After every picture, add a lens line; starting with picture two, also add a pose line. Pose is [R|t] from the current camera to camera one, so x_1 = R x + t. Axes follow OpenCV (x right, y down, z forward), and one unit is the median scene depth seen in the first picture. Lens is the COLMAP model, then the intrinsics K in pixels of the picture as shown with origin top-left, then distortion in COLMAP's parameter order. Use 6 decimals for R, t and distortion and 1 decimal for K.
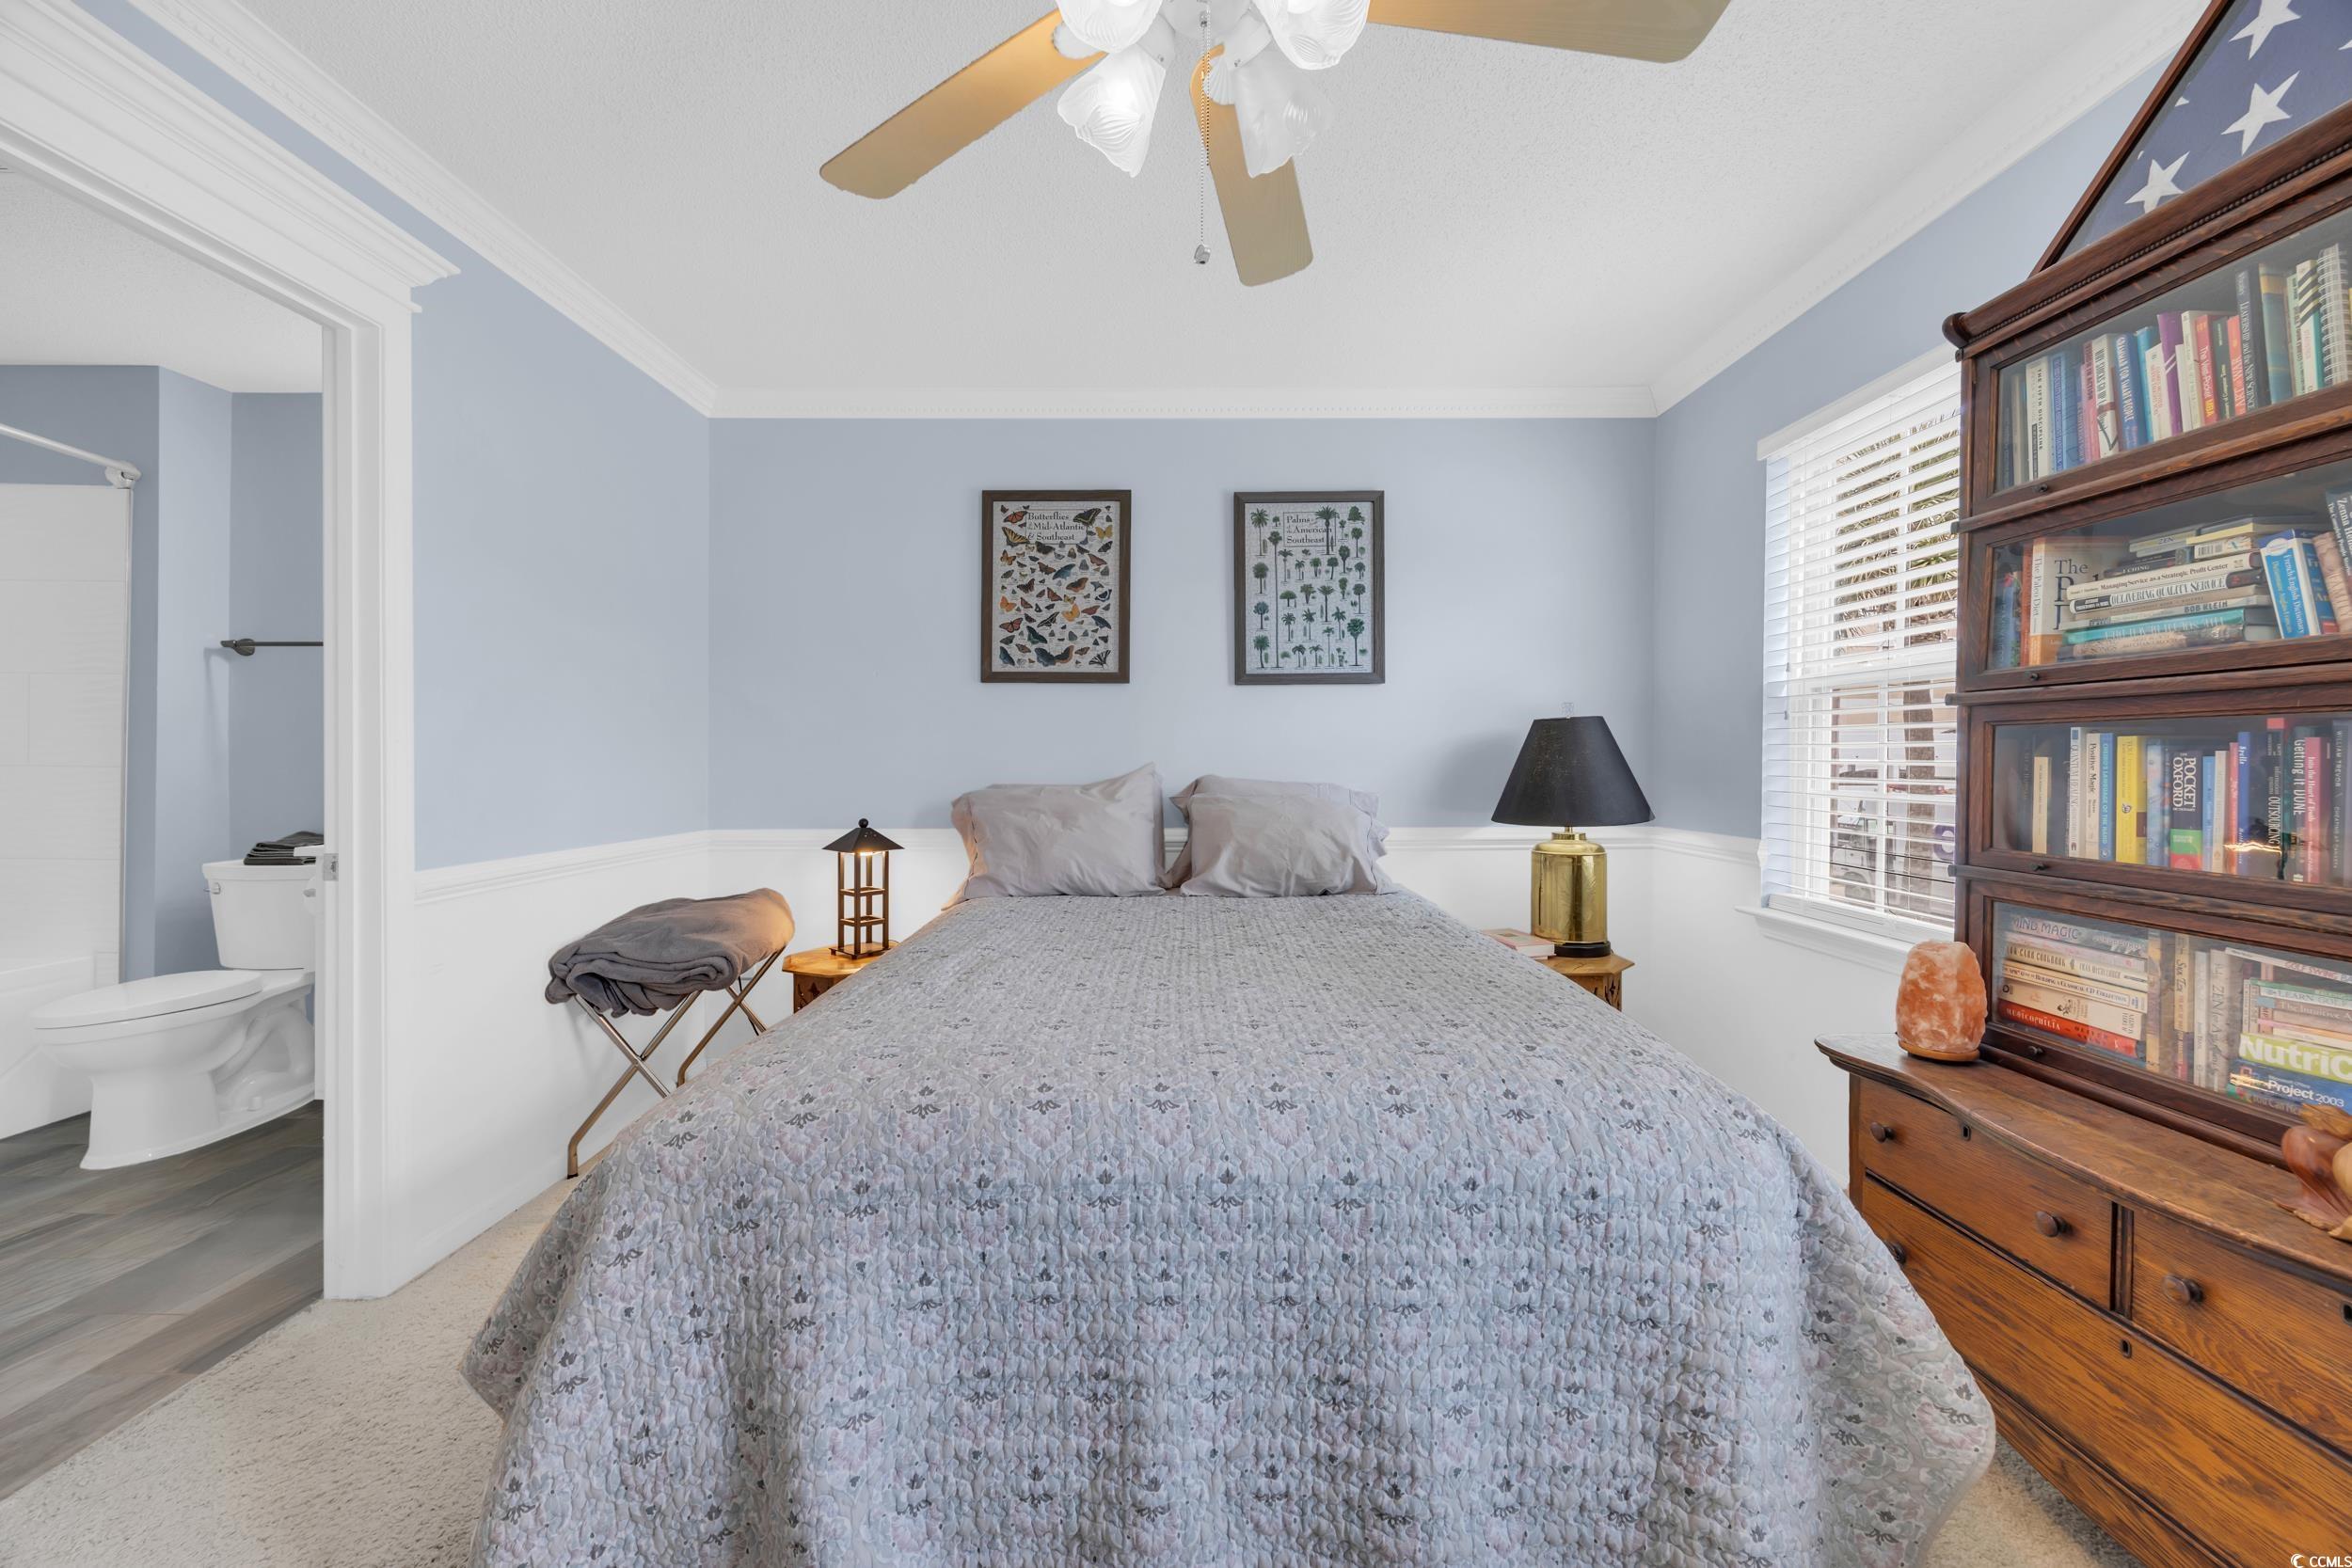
lens RADIAL K [[904.2, 0, 1171.6], [0, 904.2, 764.7], [0, 0, 1]] dist [-0.001774, -0.000313]
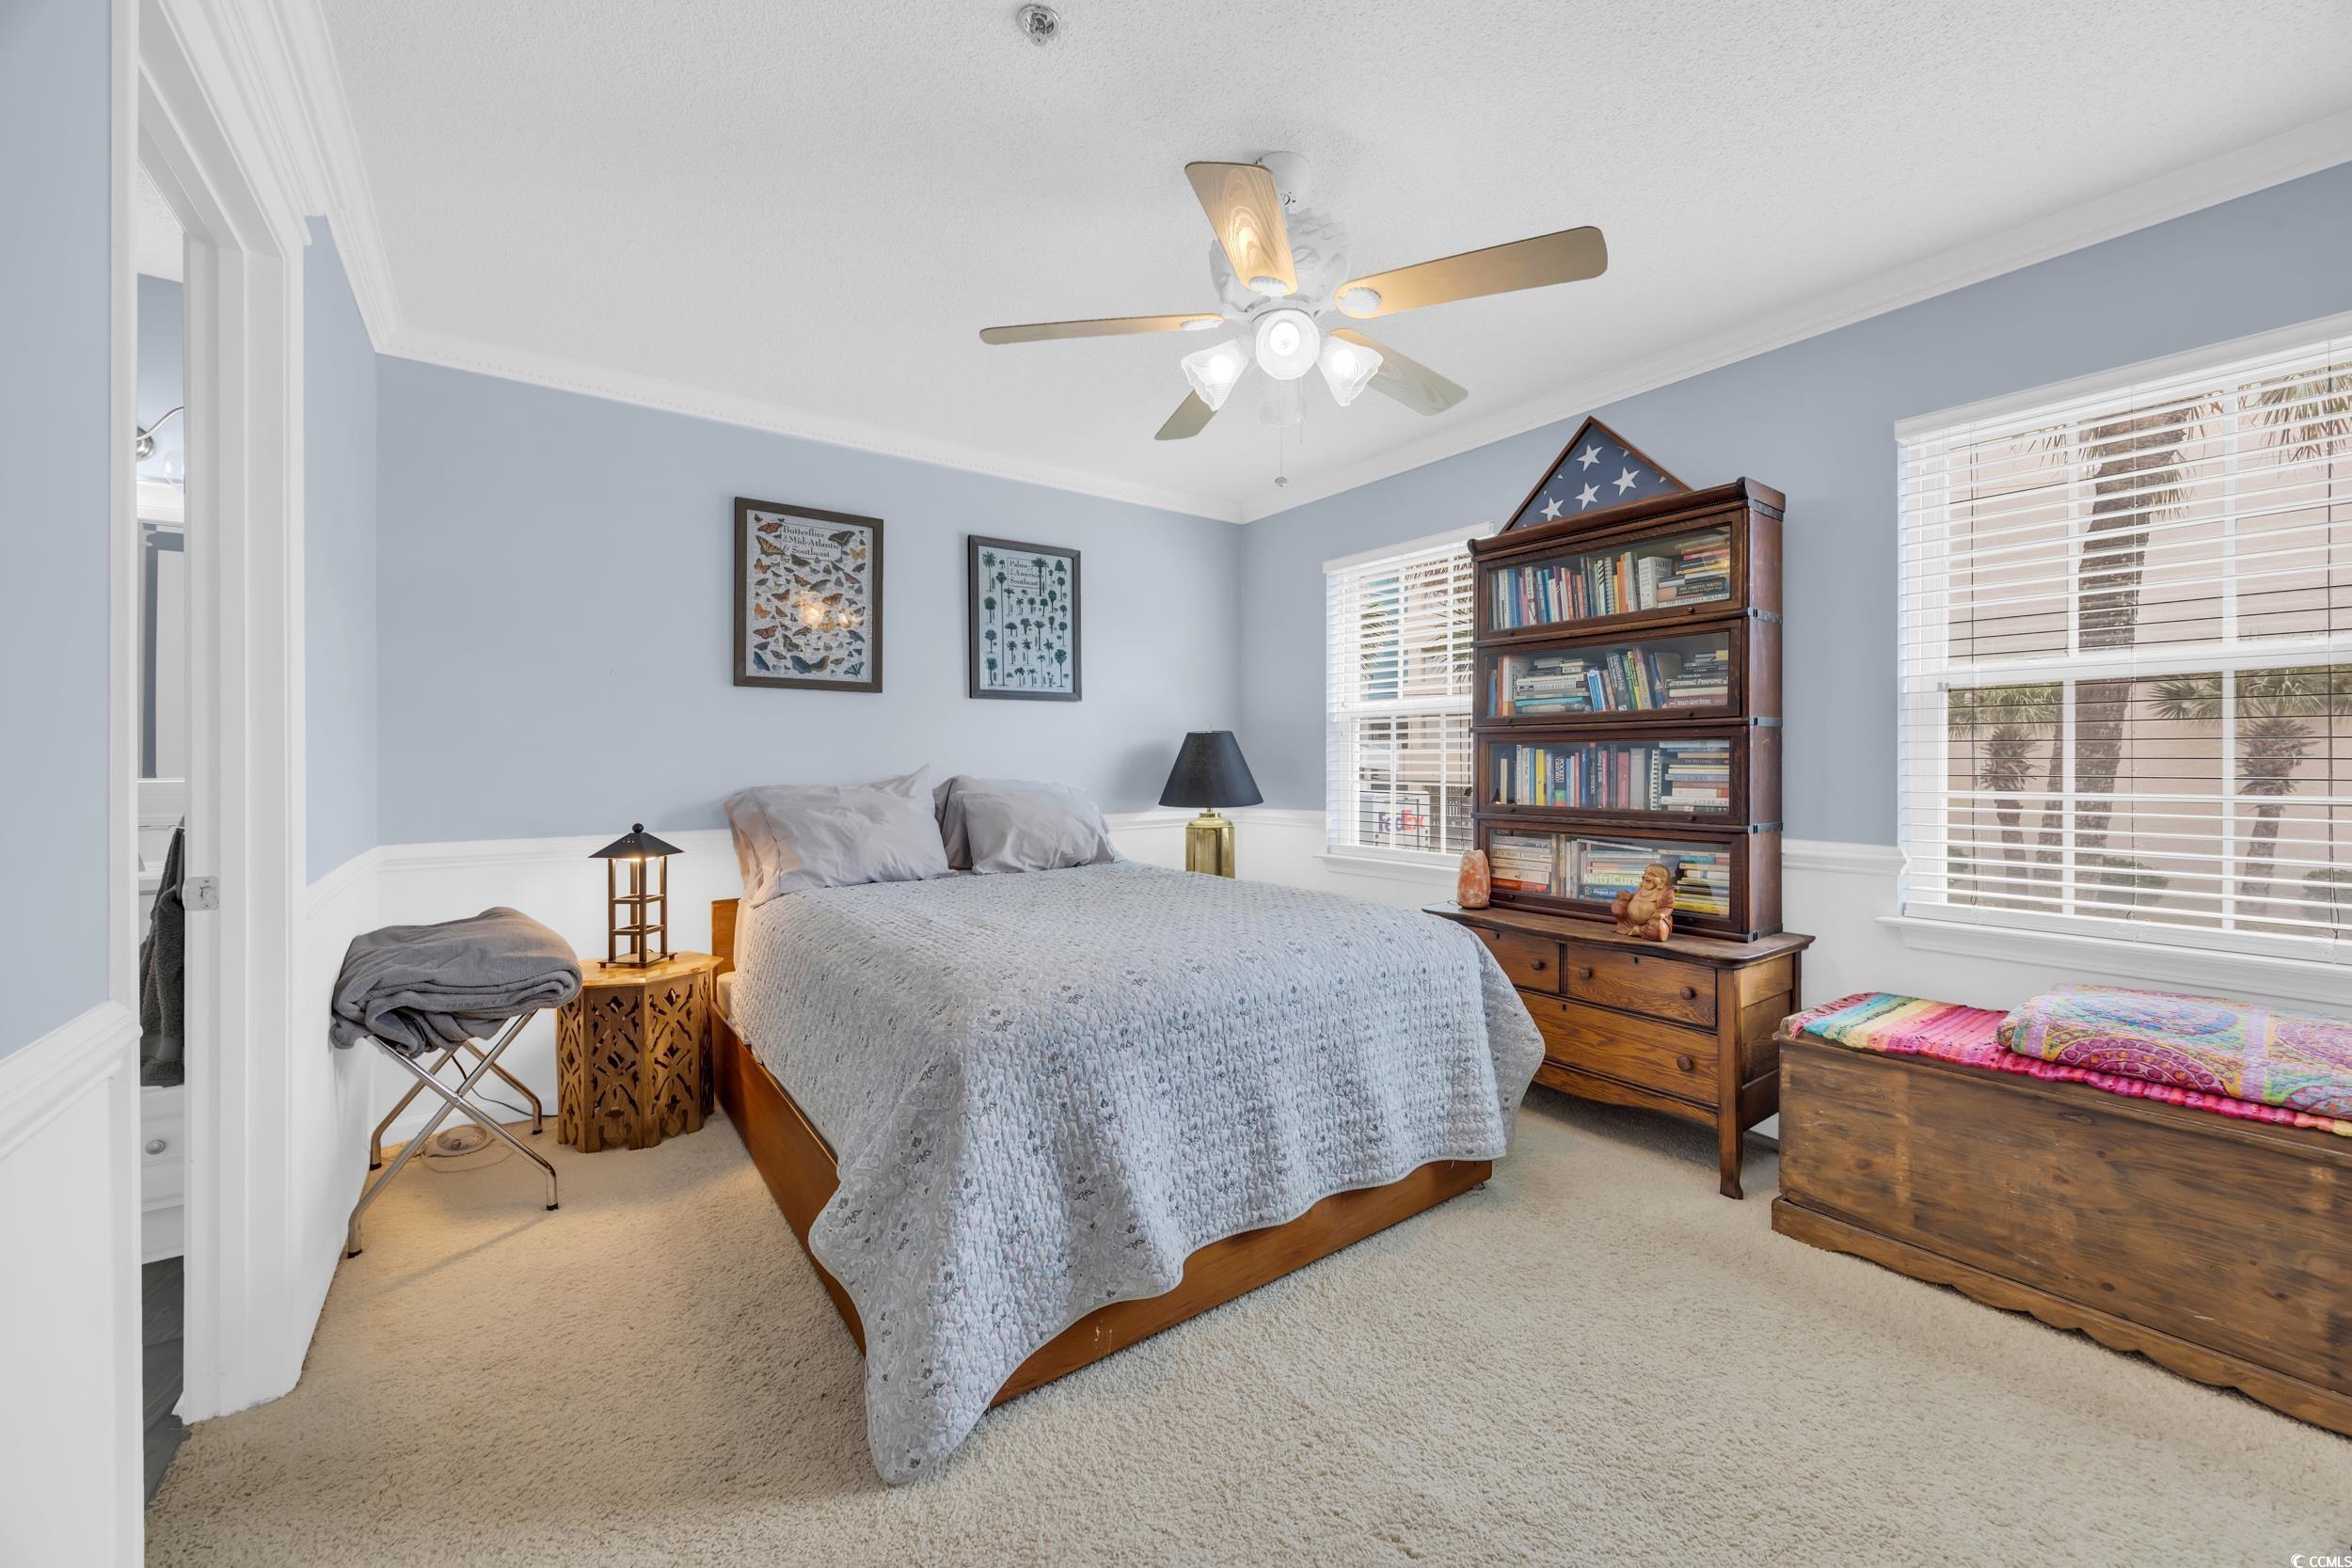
lens RADIAL K [[911.0, 0, 1186.6], [0, 911.0, 760.4], [0, 0, 1]] dist [-0.002055, -0.000220]
pose [[0.802231, -0.001291, 0.597012, -0.467838], [0.005983, 0.999965, -0.005877, 0.001546], [-0.596984, 0.008286, 0.802211, -0.134592]]
